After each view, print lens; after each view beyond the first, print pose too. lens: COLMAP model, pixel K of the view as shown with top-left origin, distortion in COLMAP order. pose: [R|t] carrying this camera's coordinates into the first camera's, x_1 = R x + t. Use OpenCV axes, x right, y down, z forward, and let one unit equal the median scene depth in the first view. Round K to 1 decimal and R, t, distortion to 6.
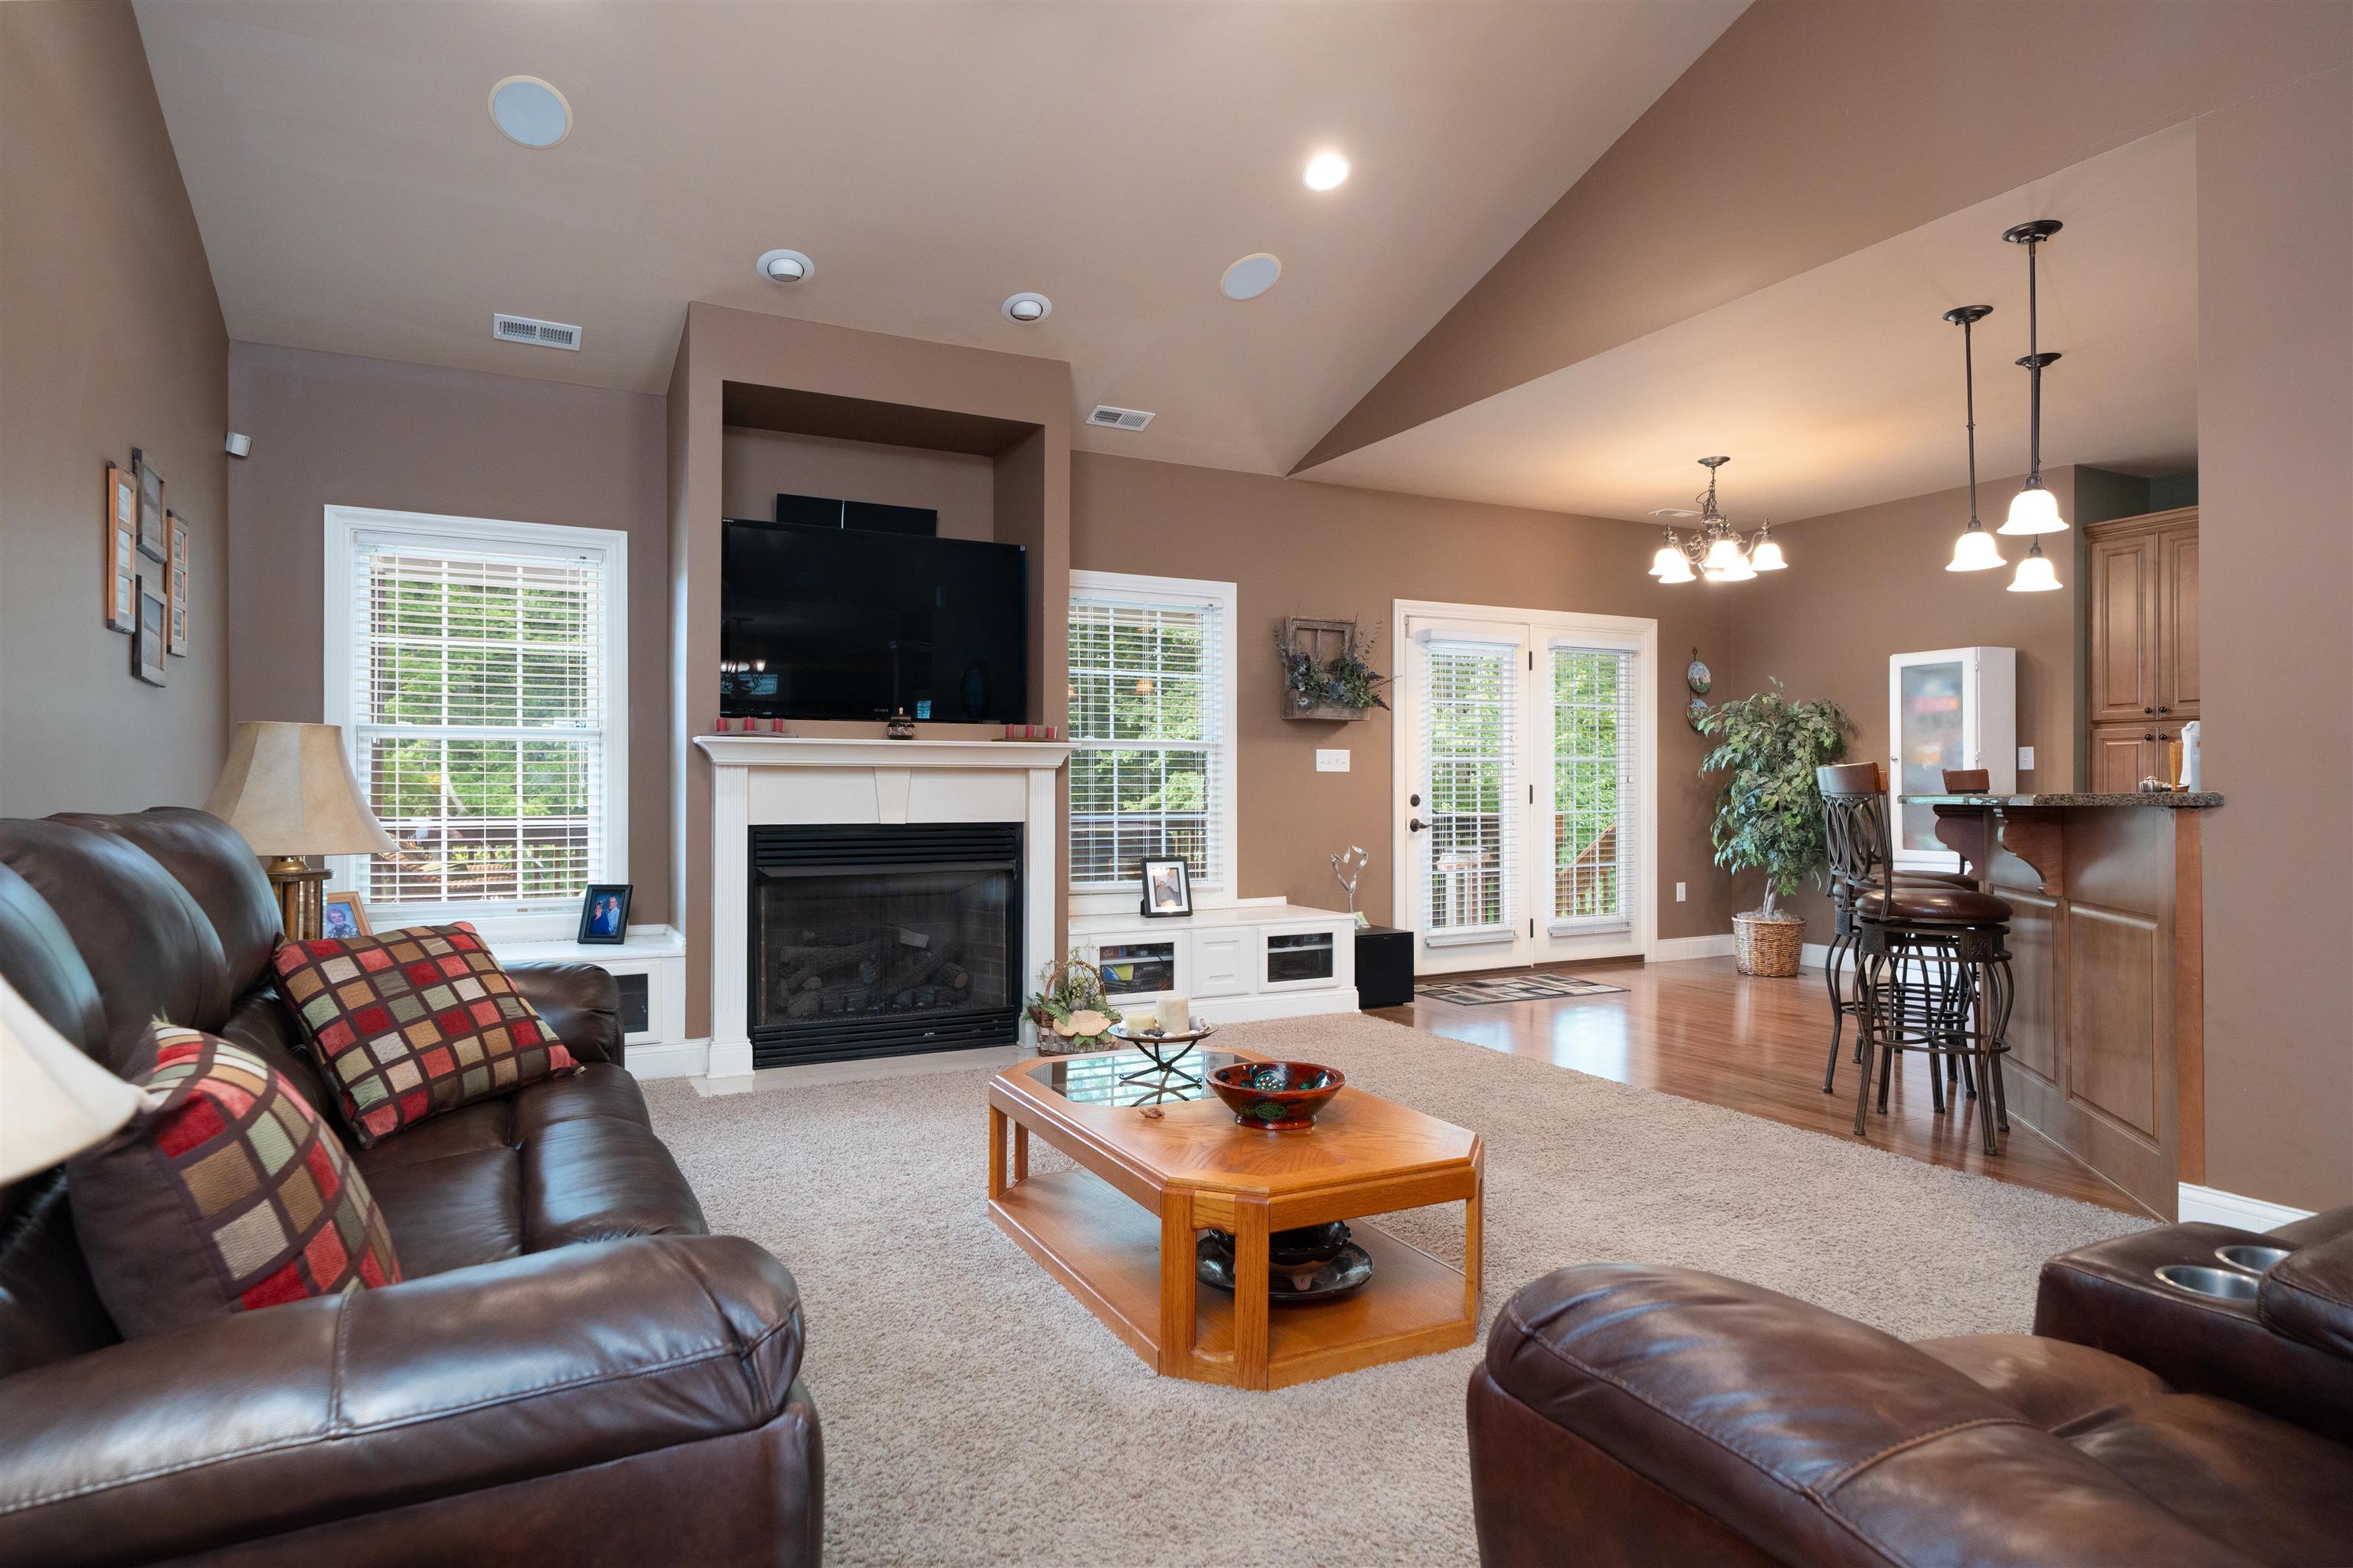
lens RADIAL K [[1290.0, 0, 1170.4], [0, 1290.0, 788.6], [0, 0, 1]] dist [0.000683, 0.000765]
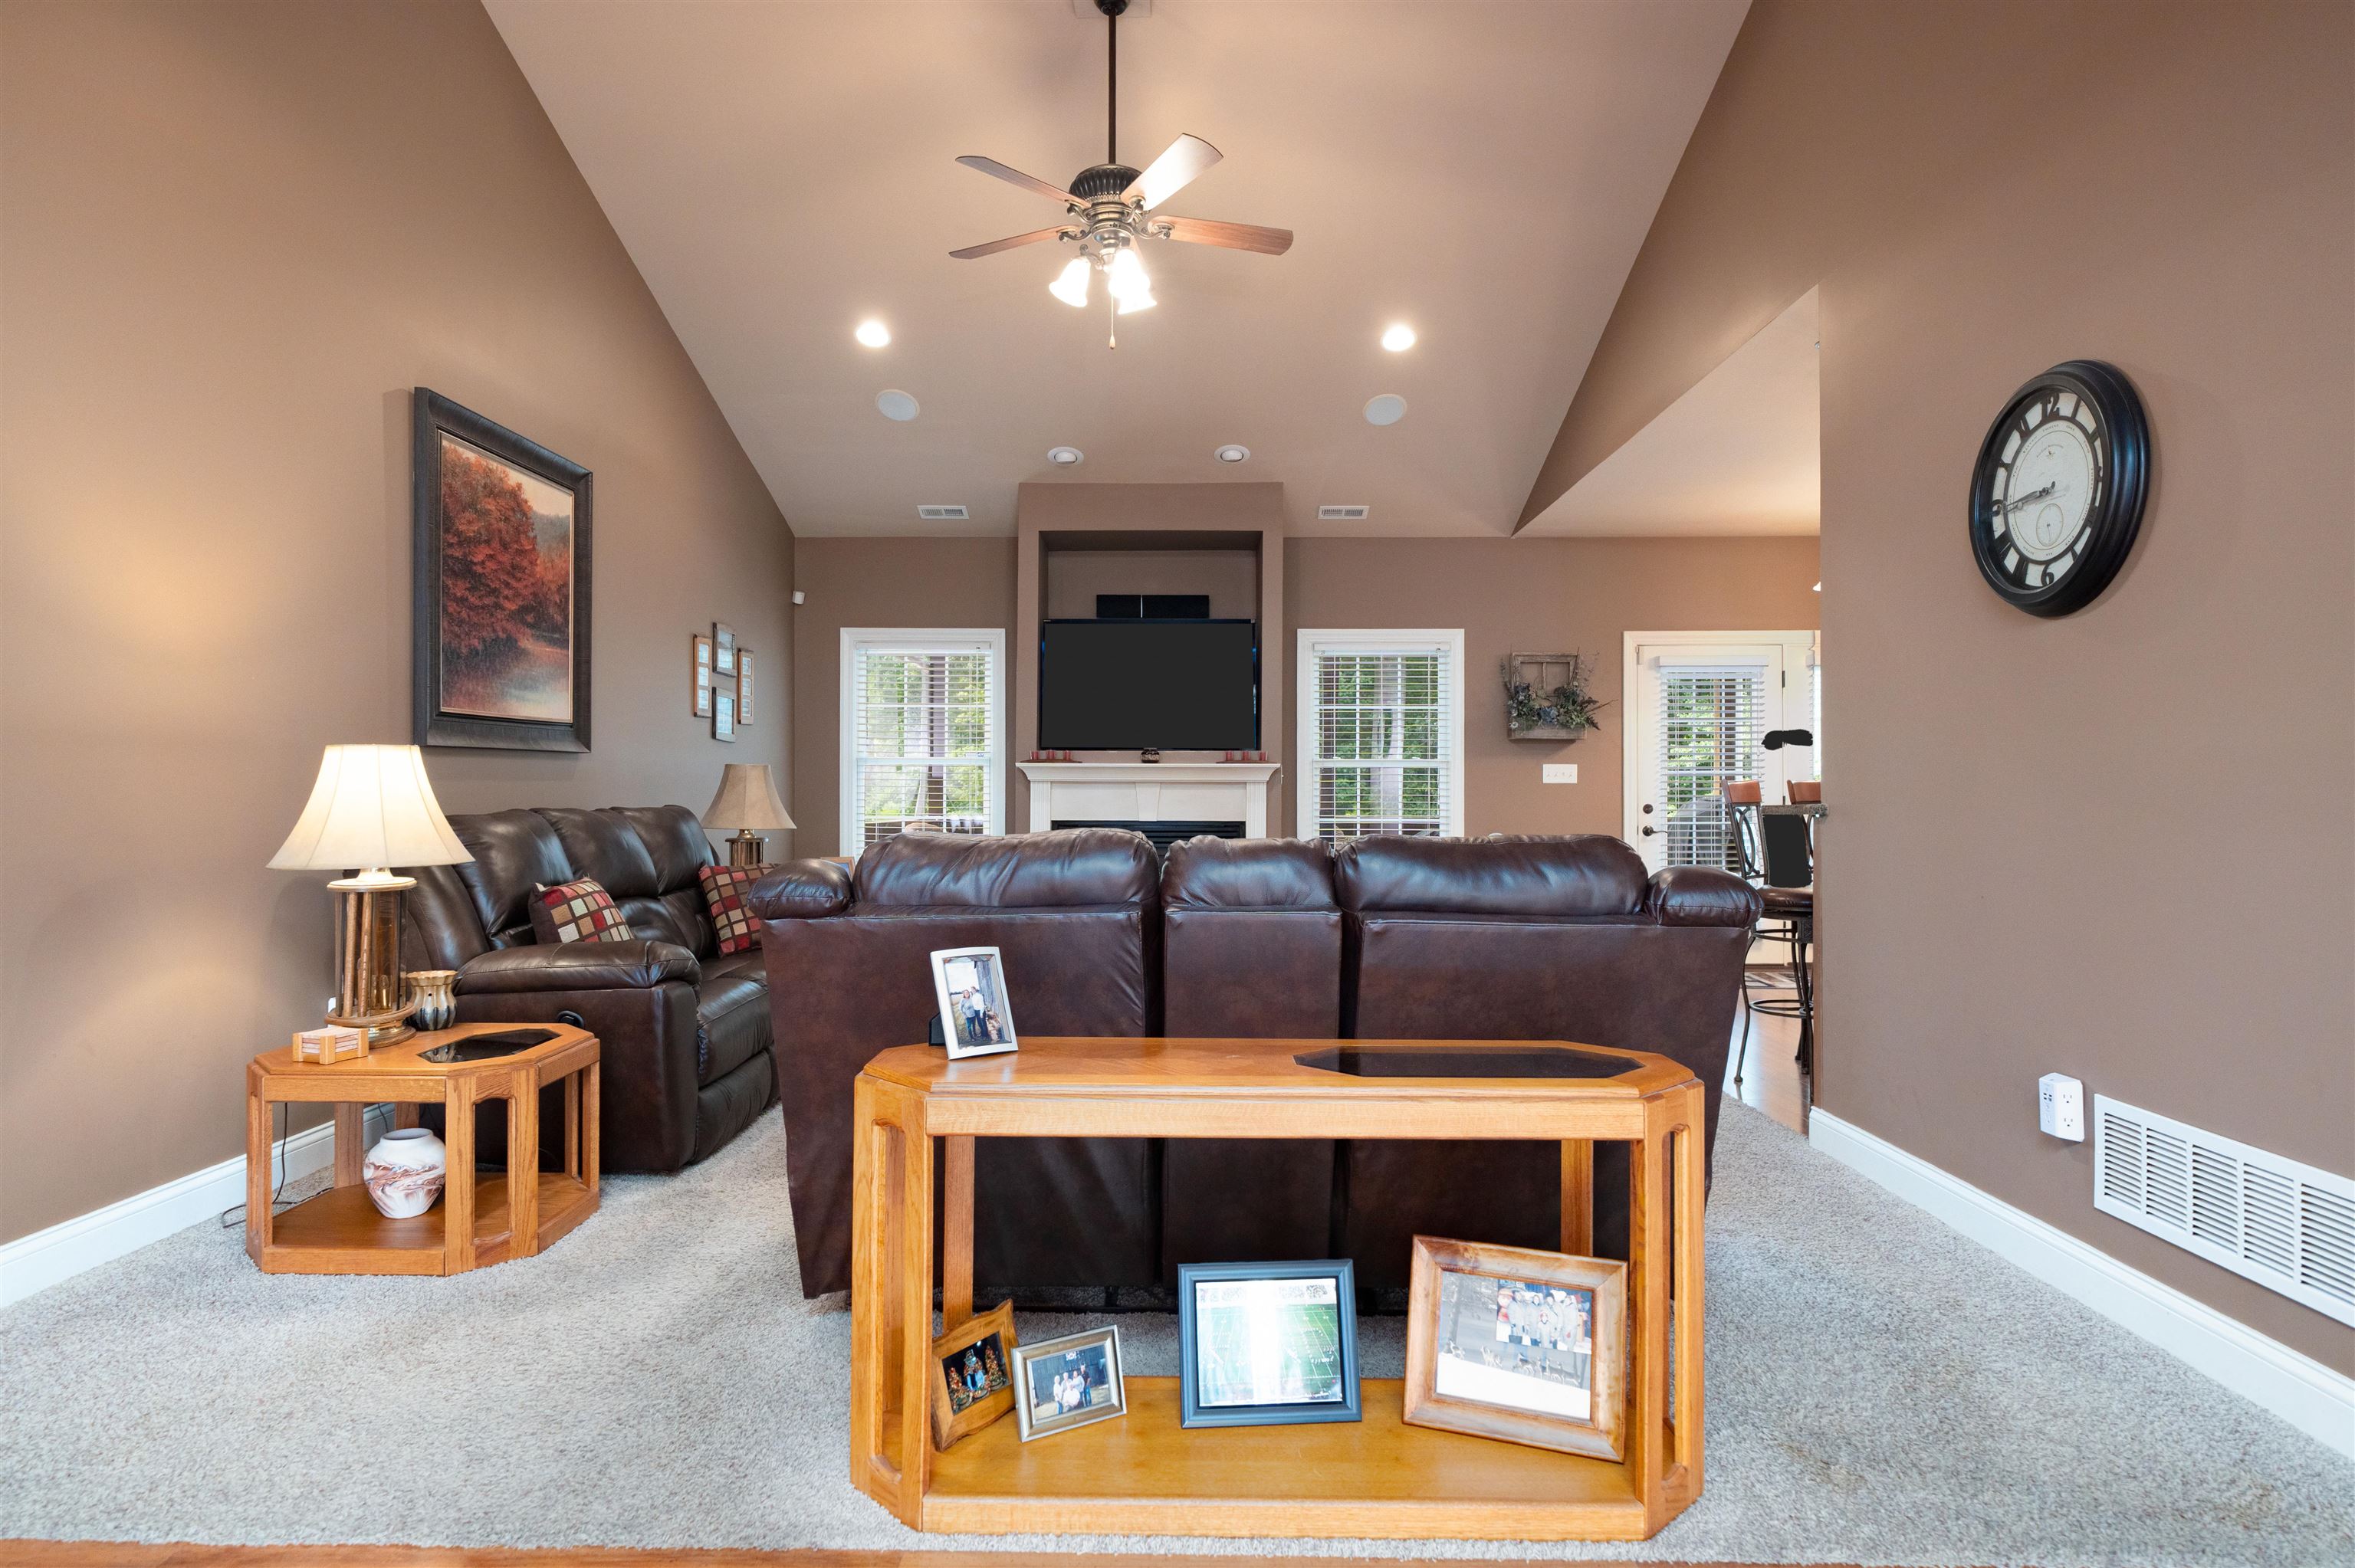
lens RADIAL K [[1290.8, 0, 1162.1], [0, 1290.8, 787.2], [0, 0, 1]] dist [0.000683, 0.000765]
pose [[0.875697, -0.001479, -0.482858, 0.465210], [-0.002283, 0.999971, -0.007203, -0.000612], [0.482855, 0.007410, 0.875669, -0.243000]]
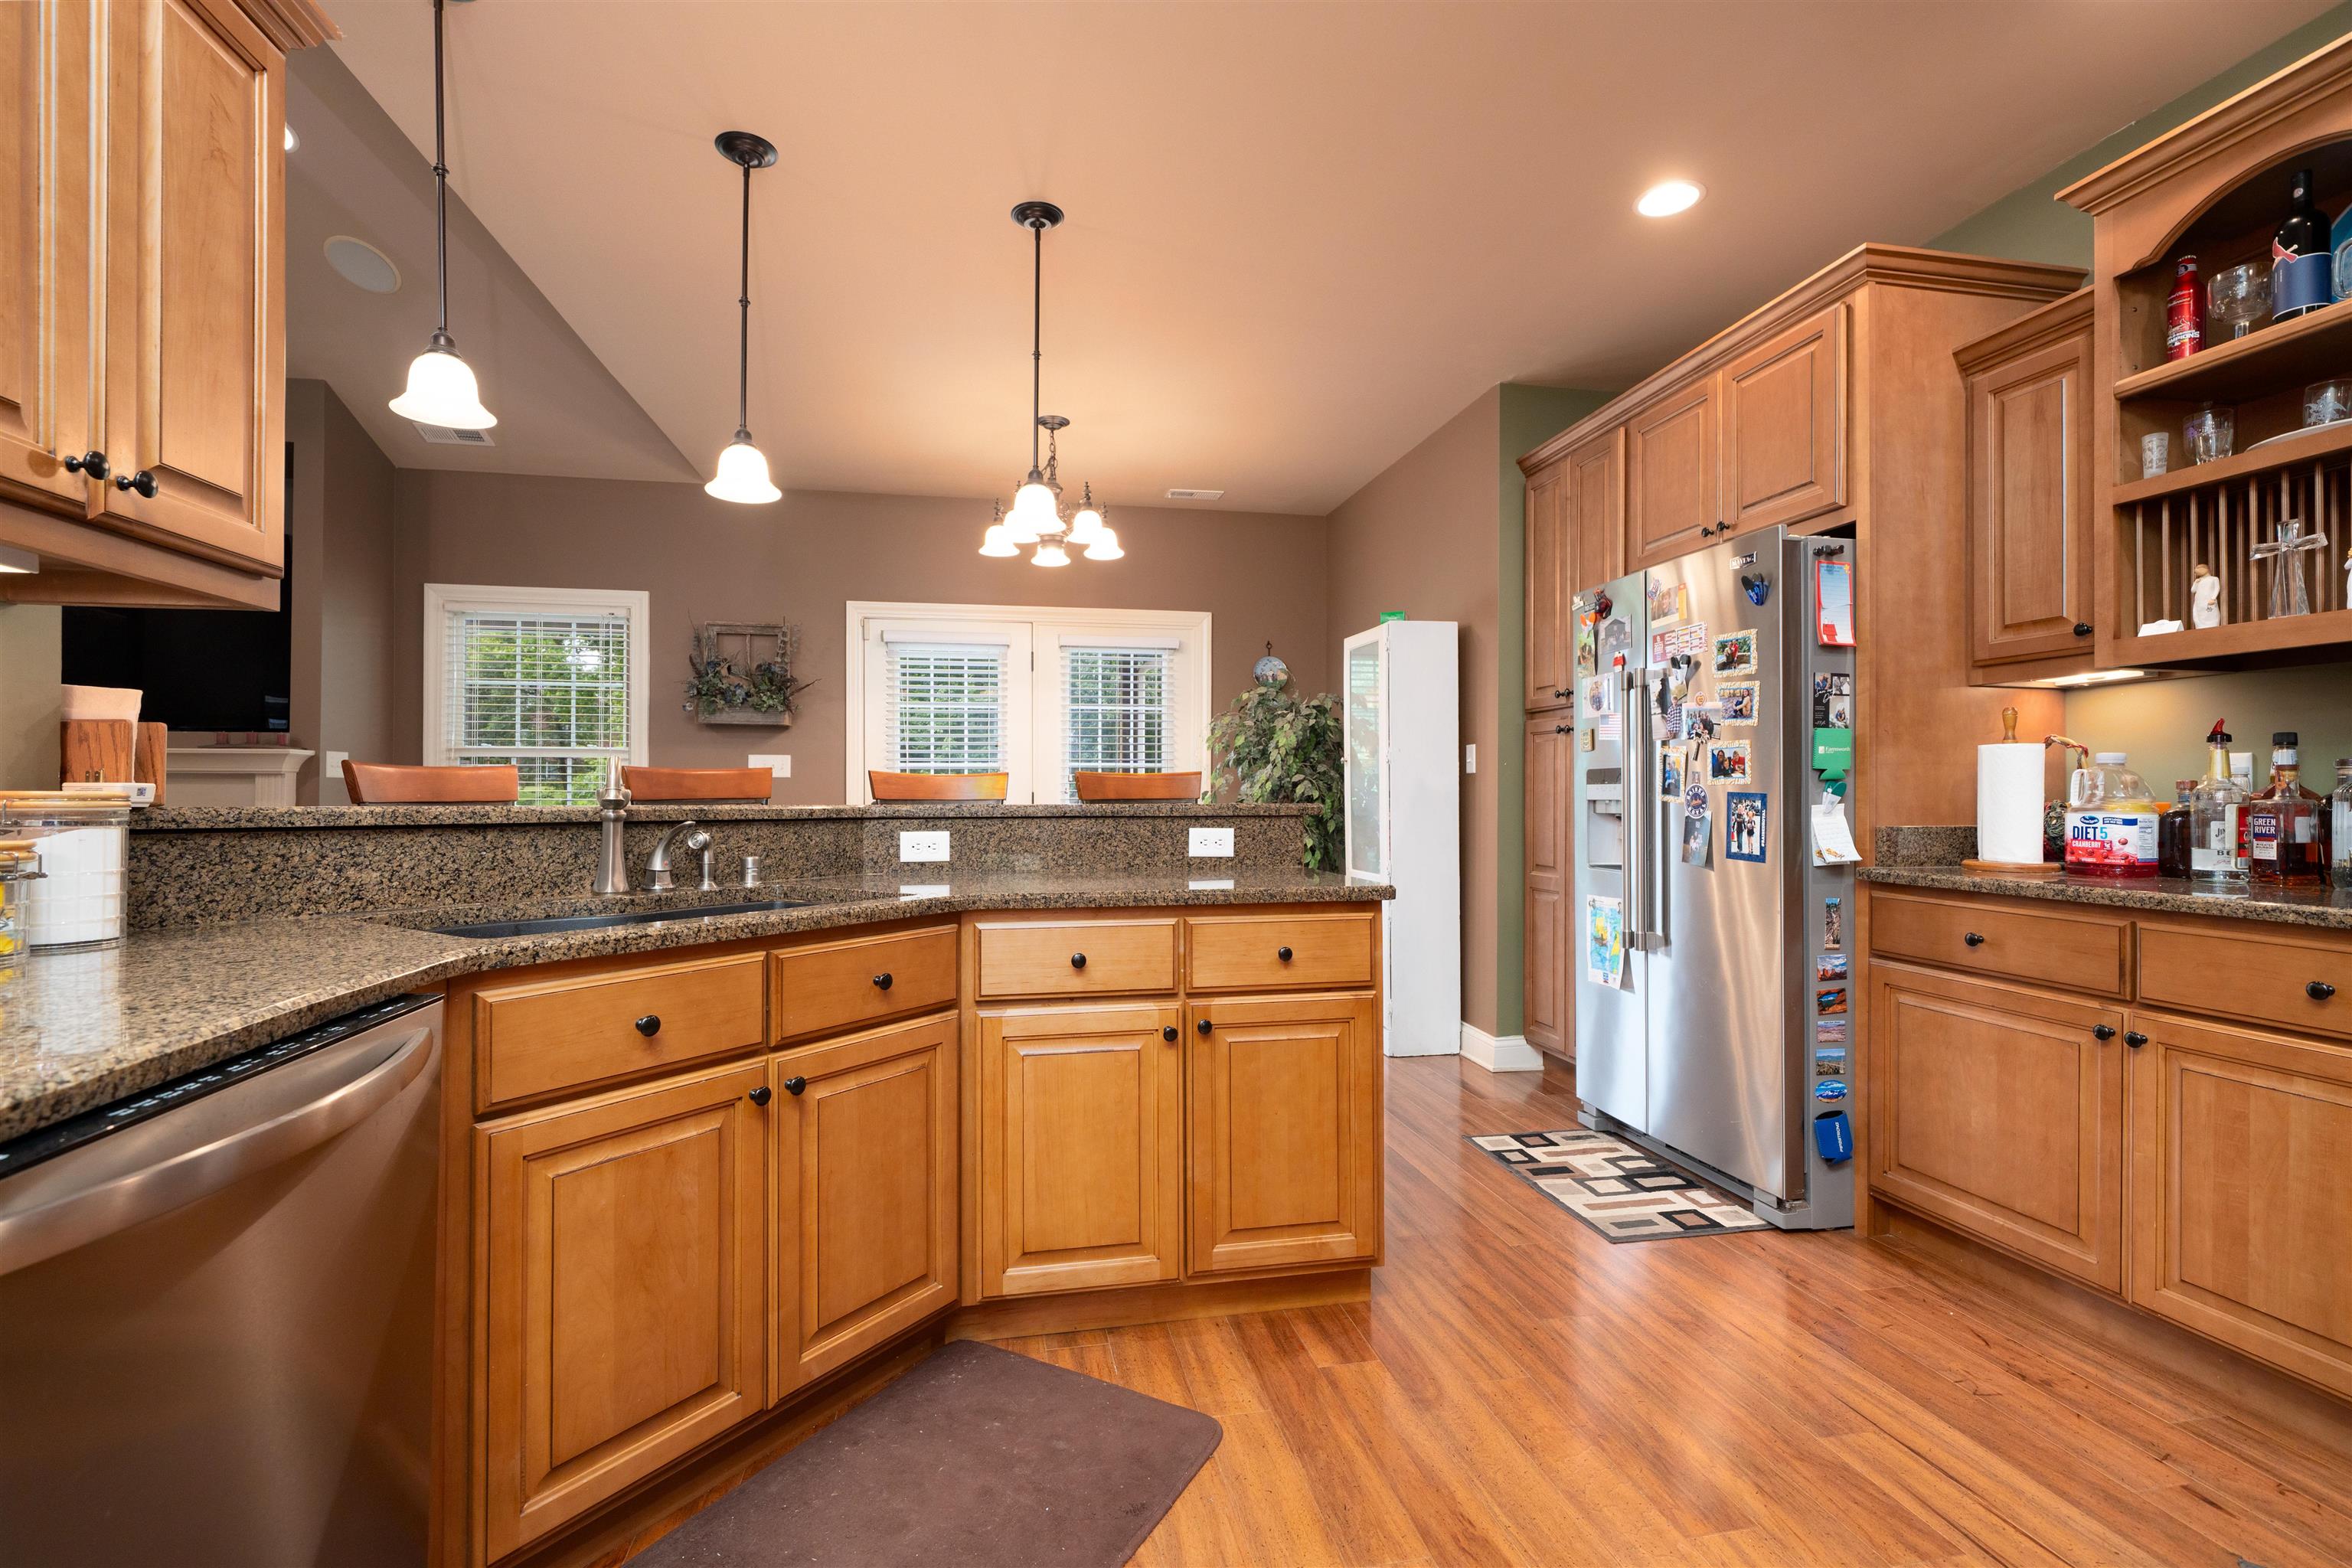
lens RADIAL K [[1032.6, 0, 1172.9], [0, 1032.6, 787.0], [0, 0, 1]] dist [0.000052, -0.000092]
pose [[0.960977, -0.000068, -0.276630, 0.796826], [-0.002467, 0.999958, -0.008817, -0.000175], [0.276619, 0.009156, 0.960936, 0.404514]]
